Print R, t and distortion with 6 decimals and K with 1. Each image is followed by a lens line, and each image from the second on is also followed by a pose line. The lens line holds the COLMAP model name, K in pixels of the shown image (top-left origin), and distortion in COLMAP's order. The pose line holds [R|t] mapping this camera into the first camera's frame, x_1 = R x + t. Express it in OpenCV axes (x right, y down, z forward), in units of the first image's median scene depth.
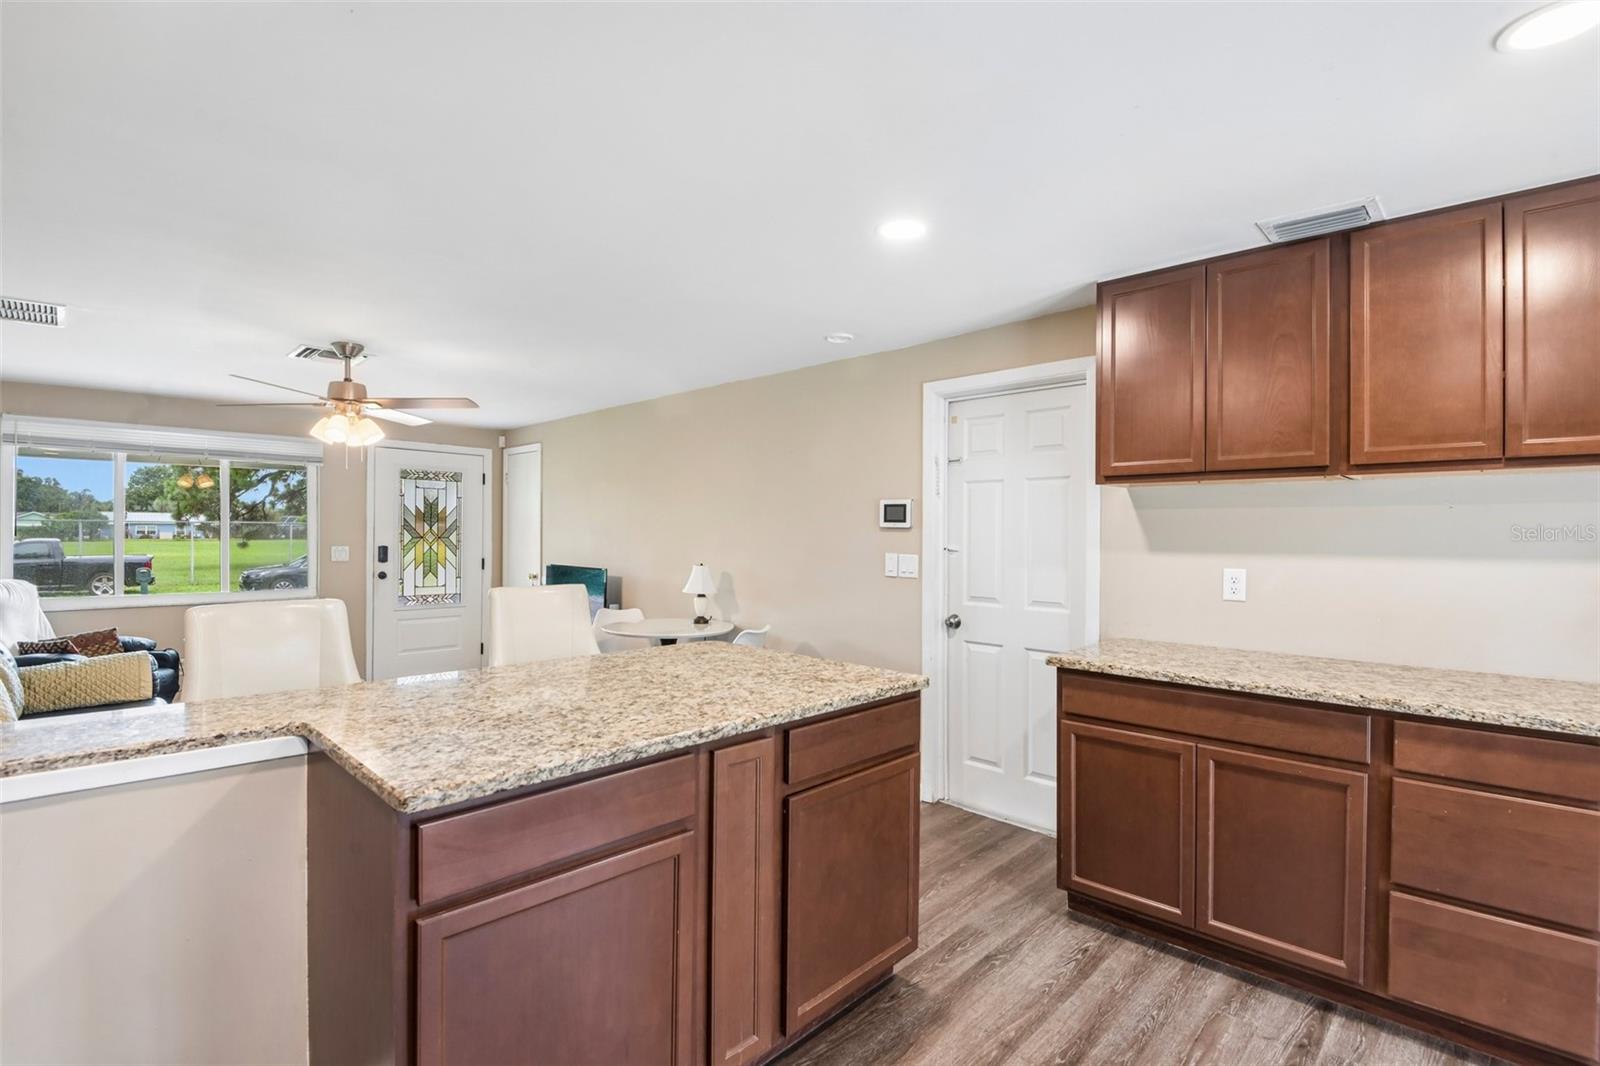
lens RADIAL K [[747.3, 0, 803.0], [0, 747.3, 545.2], [0, 0, 1]] dist [-0.011870, -0.004959]
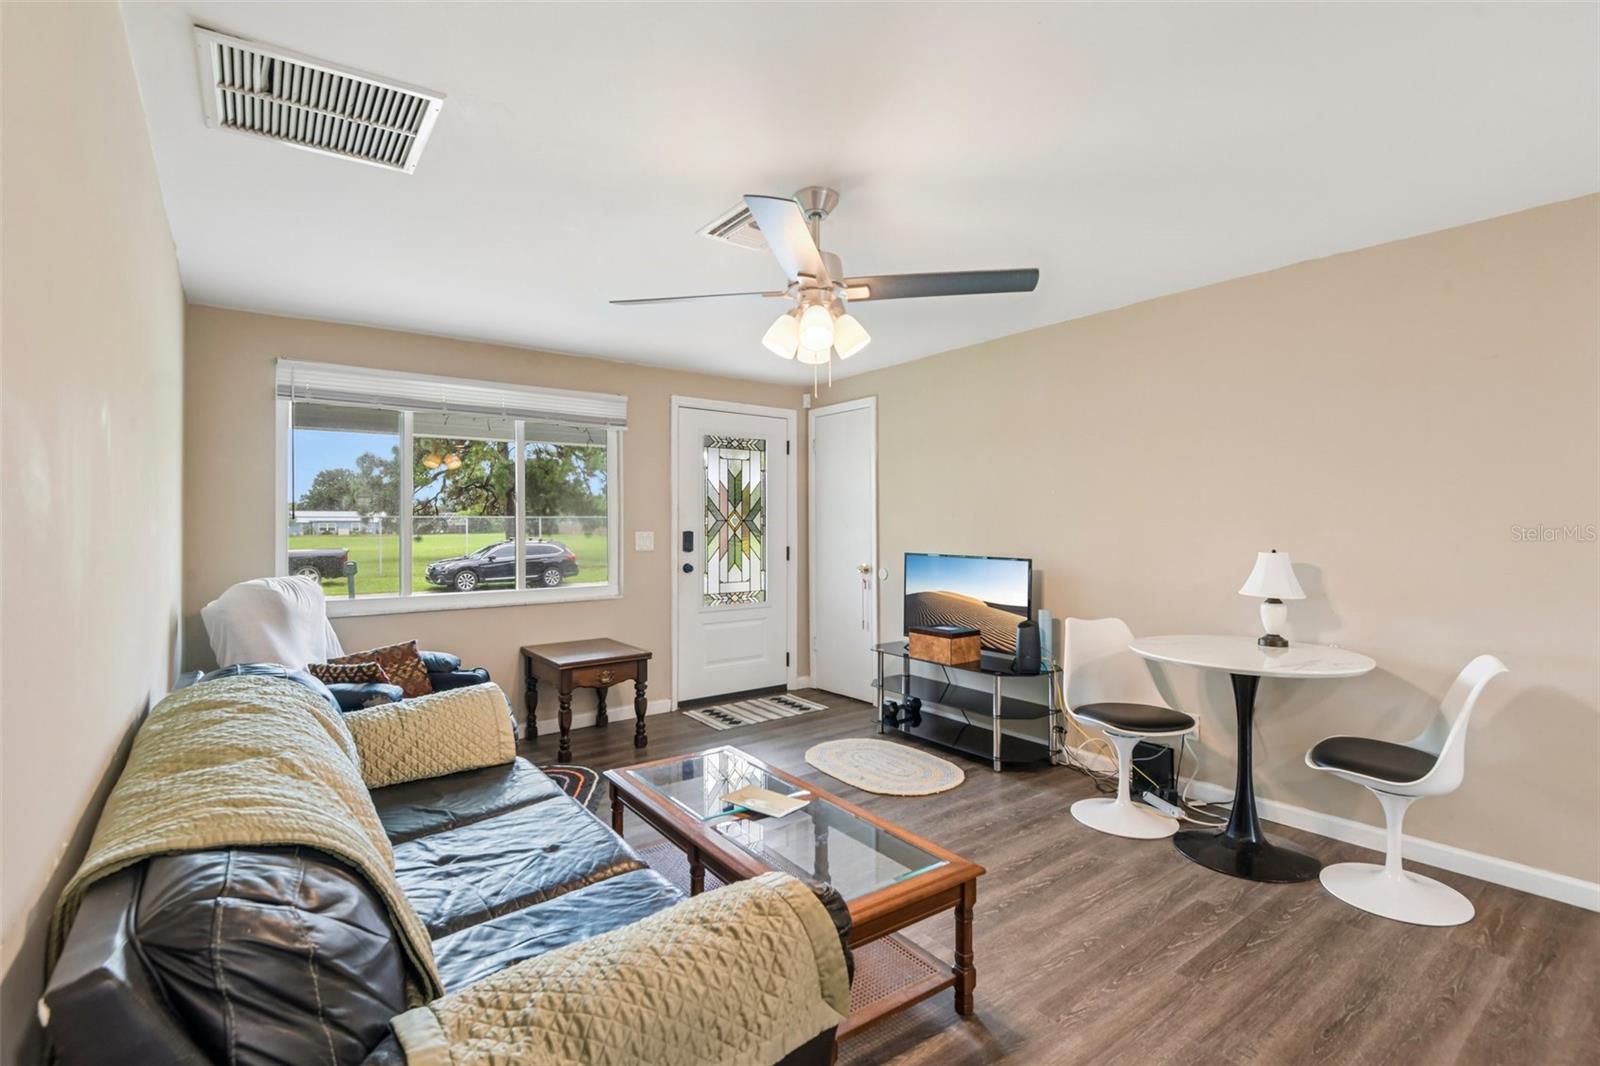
lens RADIAL K [[747.3, 0, 803.3], [0, 747.3, 521.2], [0, 0, 1]] dist [-0.011870, -0.004959]
pose [[0.987531, -0.011885, -0.156974, -0.301536], [0.008791, 0.999753, -0.020391, 0.007032], [0.157178, 0.018757, 0.987392, 0.222919]]
